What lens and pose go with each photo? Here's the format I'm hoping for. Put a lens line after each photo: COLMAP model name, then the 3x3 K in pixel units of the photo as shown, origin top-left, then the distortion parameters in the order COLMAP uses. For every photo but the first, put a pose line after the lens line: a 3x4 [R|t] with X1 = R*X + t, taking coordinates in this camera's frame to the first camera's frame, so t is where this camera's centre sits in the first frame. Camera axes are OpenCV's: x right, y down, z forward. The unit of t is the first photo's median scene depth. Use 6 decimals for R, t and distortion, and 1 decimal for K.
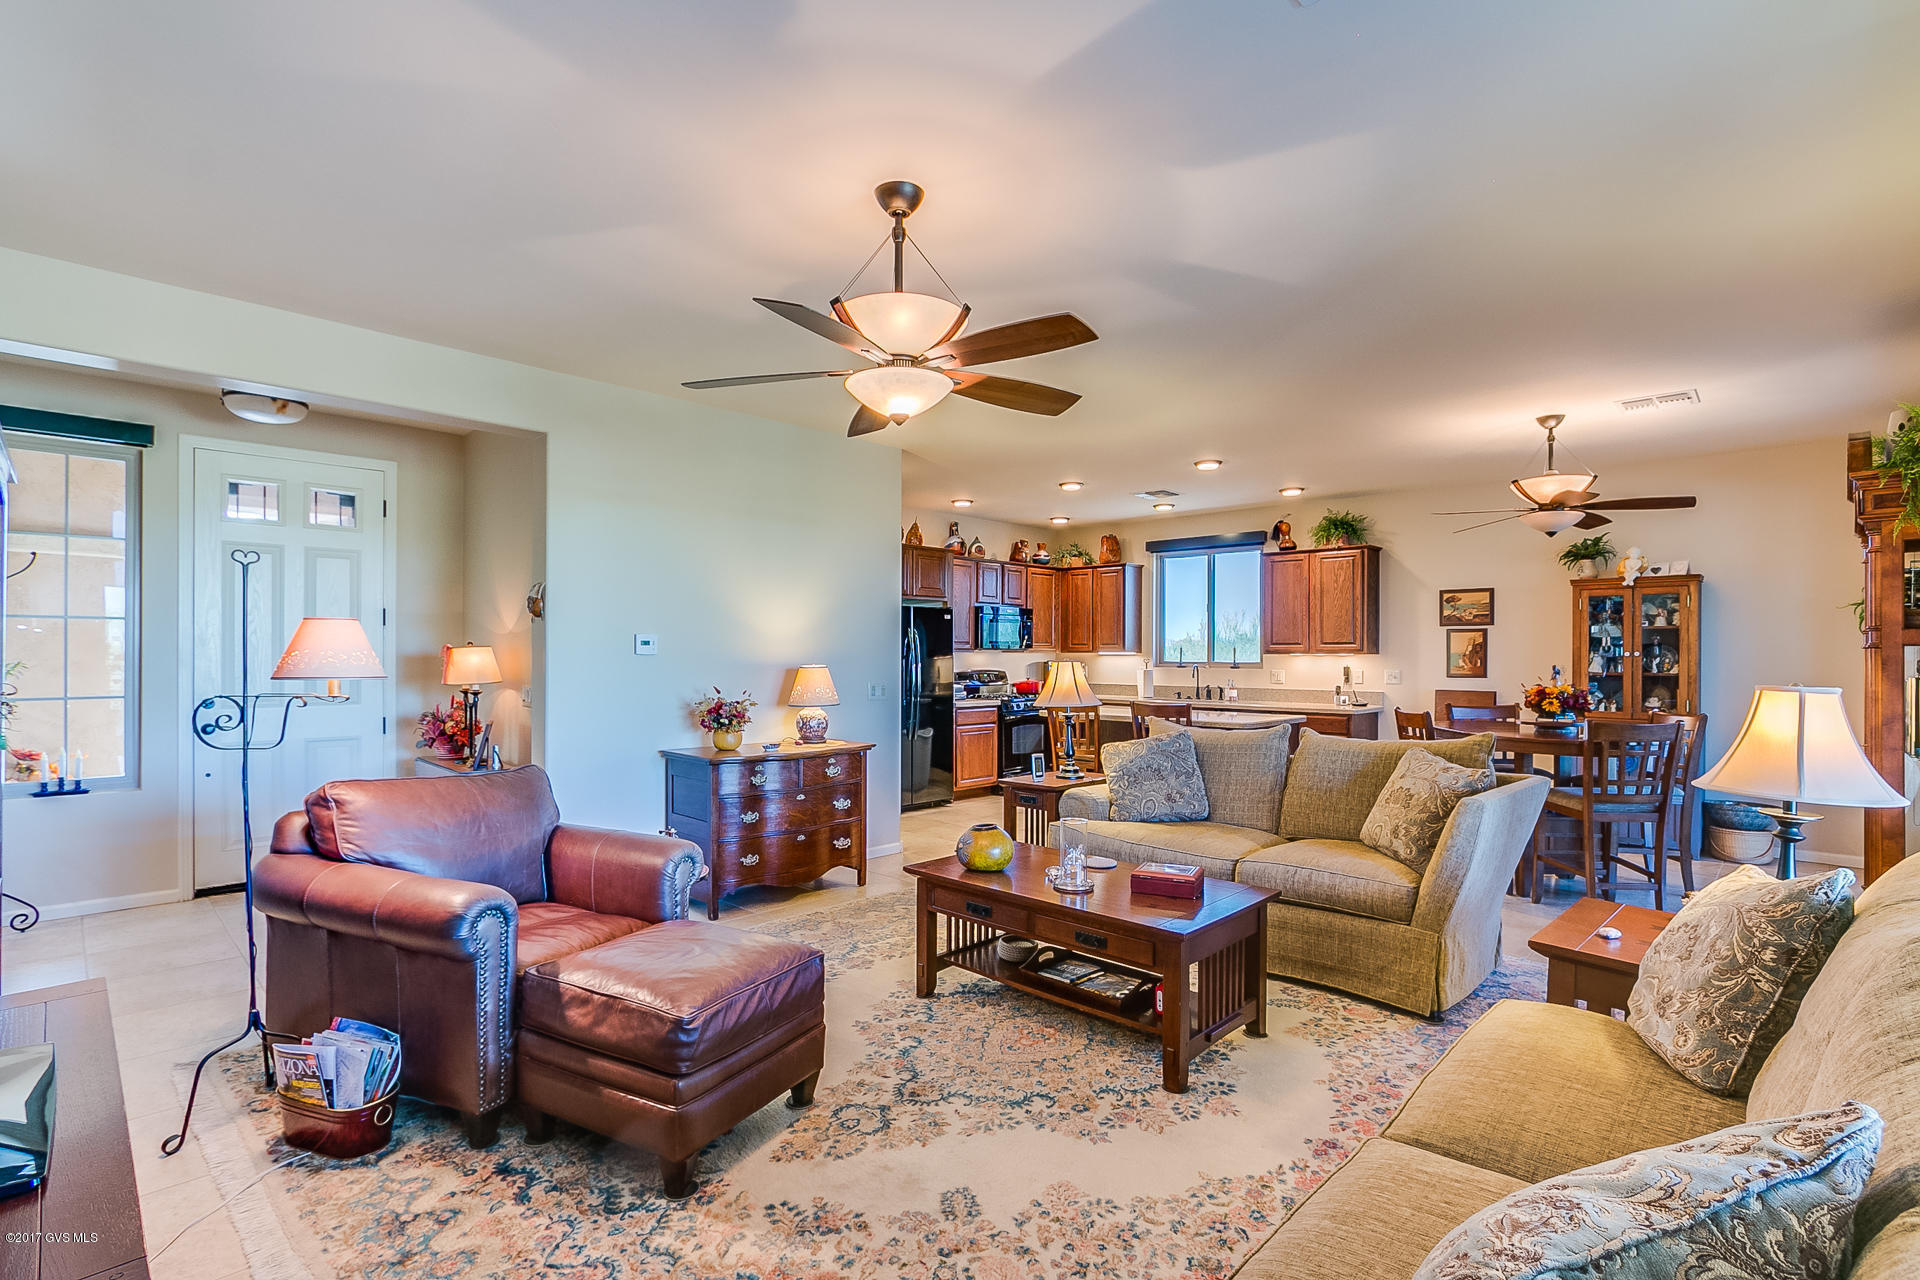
lens RADIAL K [[879.4, 0, 951.2], [0, 879.4, 654.3], [0, 0, 1]] dist [-0.022321, 0.000745]
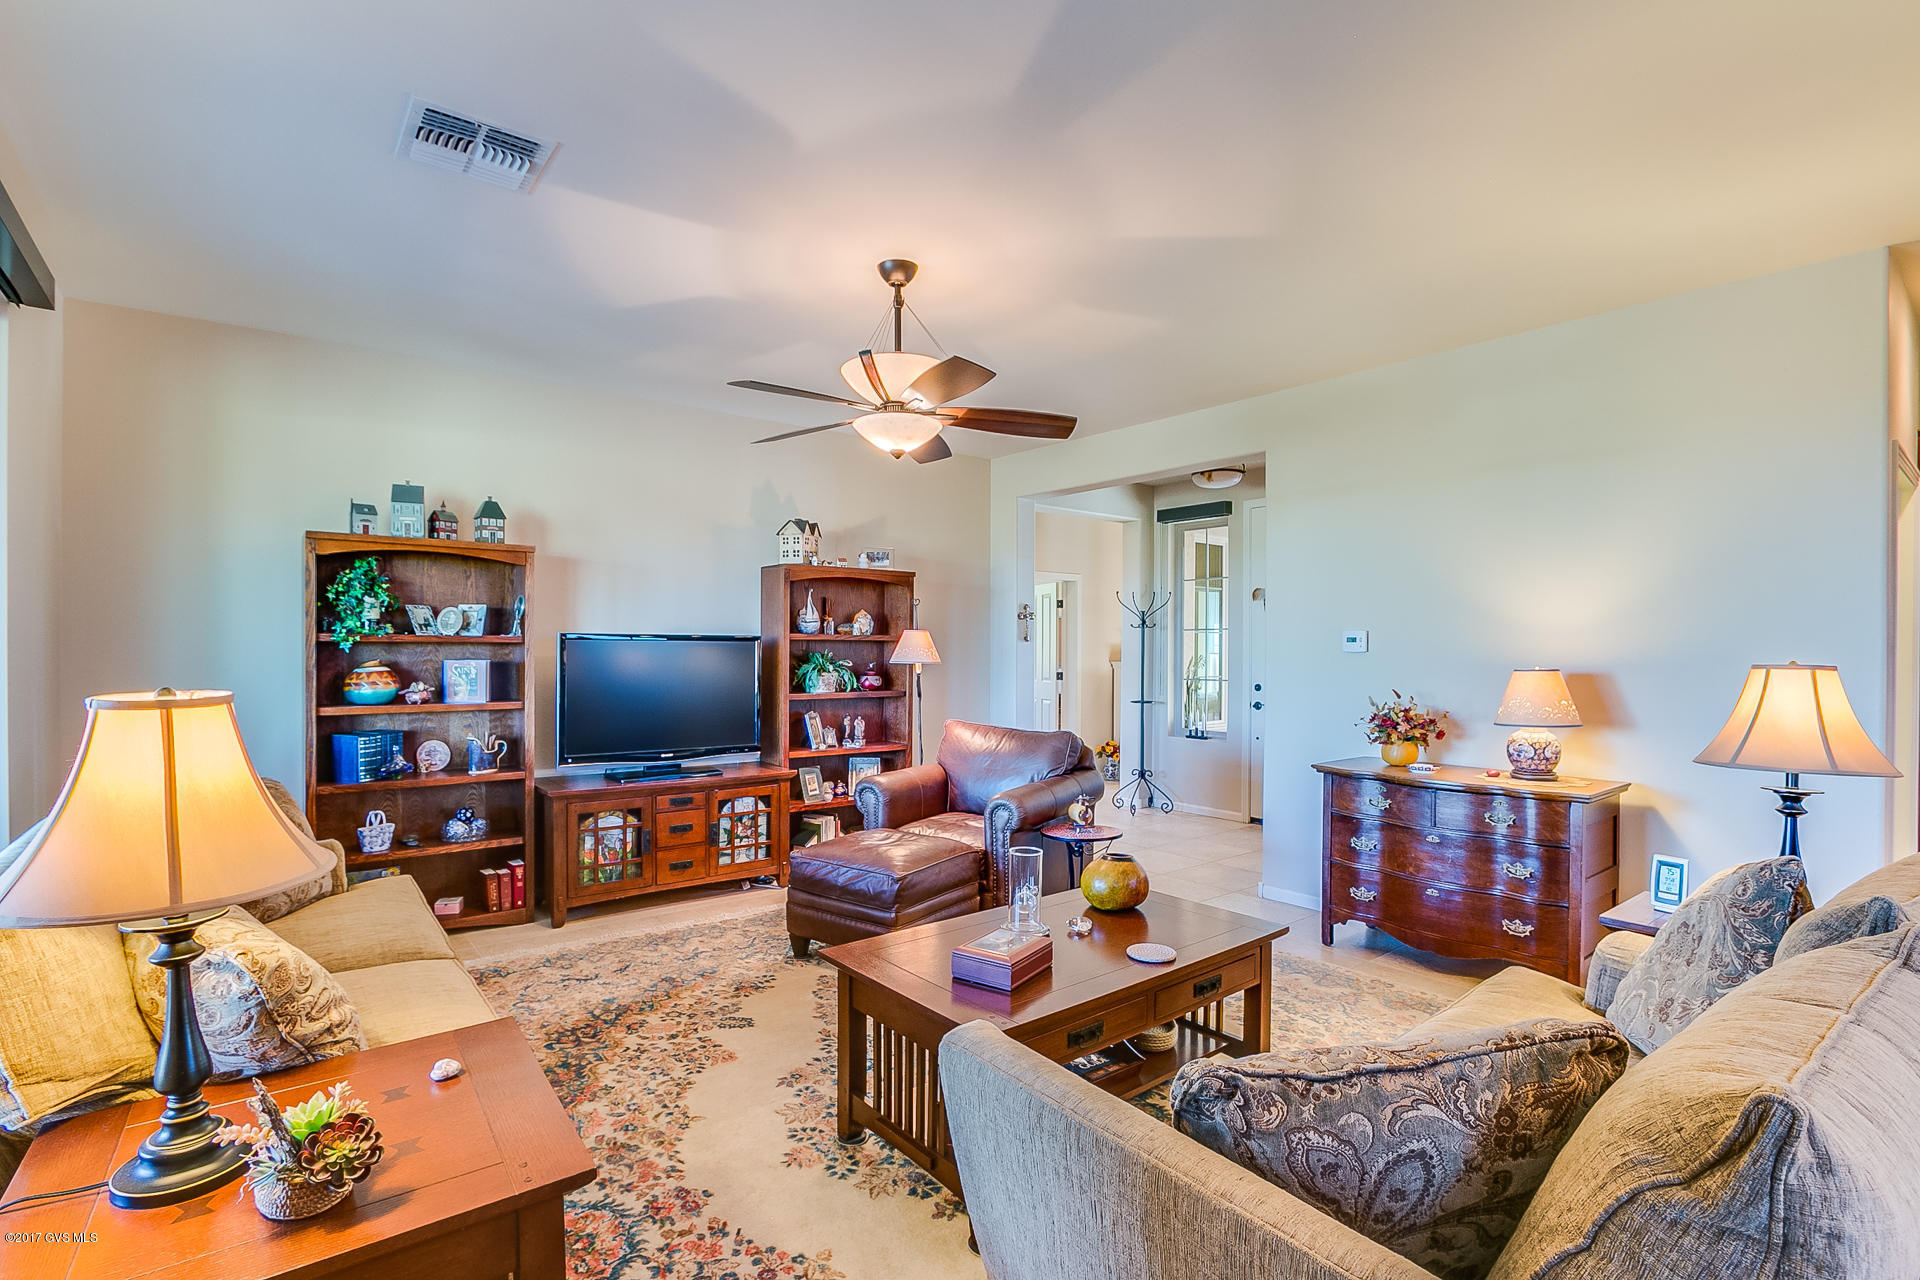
lens RADIAL K [[892.2, 0, 955.0], [0, 892.2, 652.6], [0, 0, 1]] dist [-0.016438, 0.000470]
pose [[-0.116502, -0.001127, -0.993190, 0.377705], [-0.004691, 0.999989, -0.000584, 0.002039], [0.993179, 0.004591, -0.116506, 0.399910]]
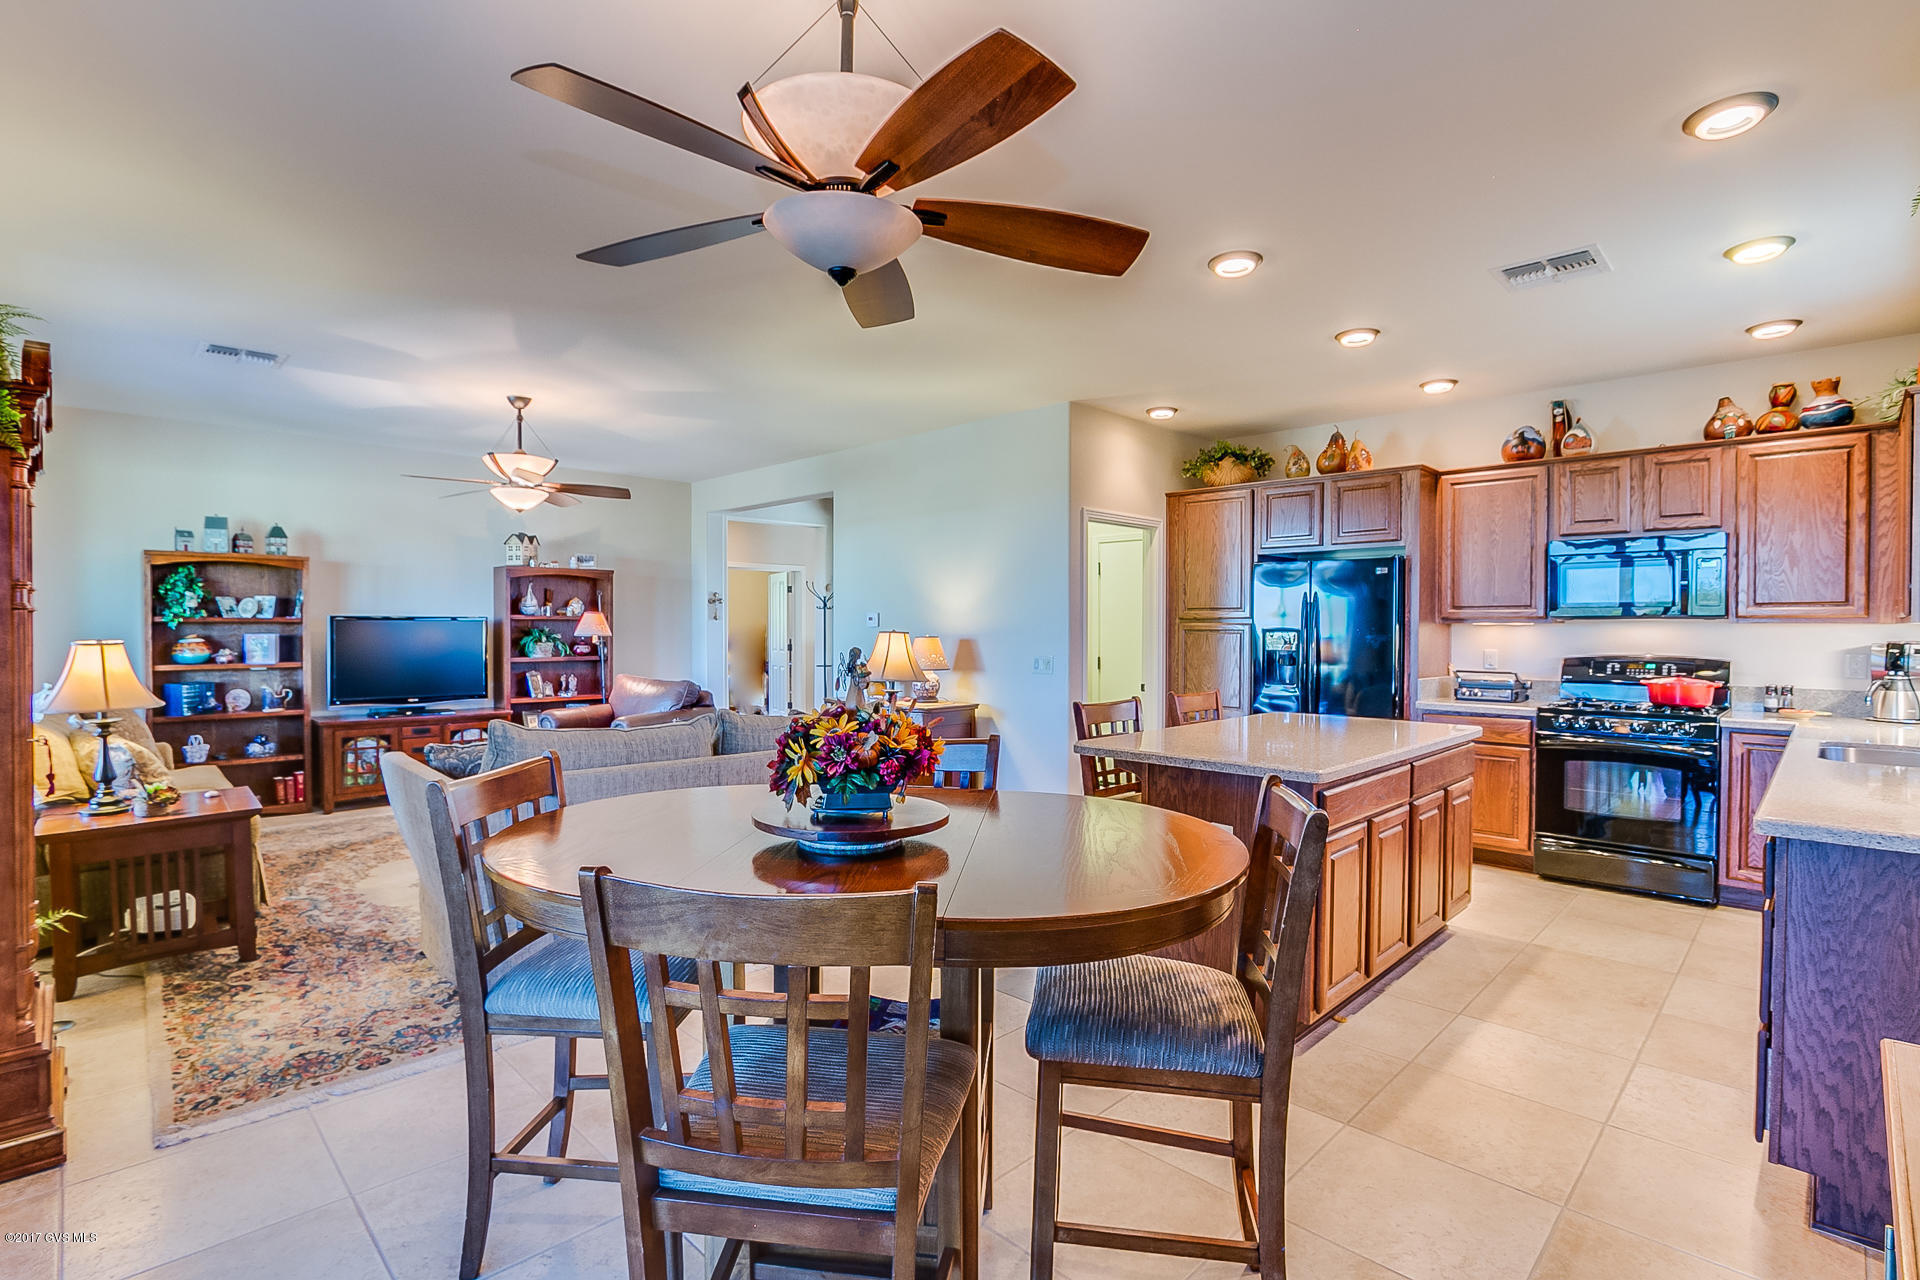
lens RADIAL K [[907.7, 0, 941.8], [0, 907.7, 638.3], [0, 0, 1]] dist [-0.018845, -0.000402]
pose [[-0.014780, 0.009174, -0.999849, 0.663954], [-0.001776, 0.999956, 0.009201, 0.002923], [0.999889, 0.001912, -0.014763, 0.657435]]
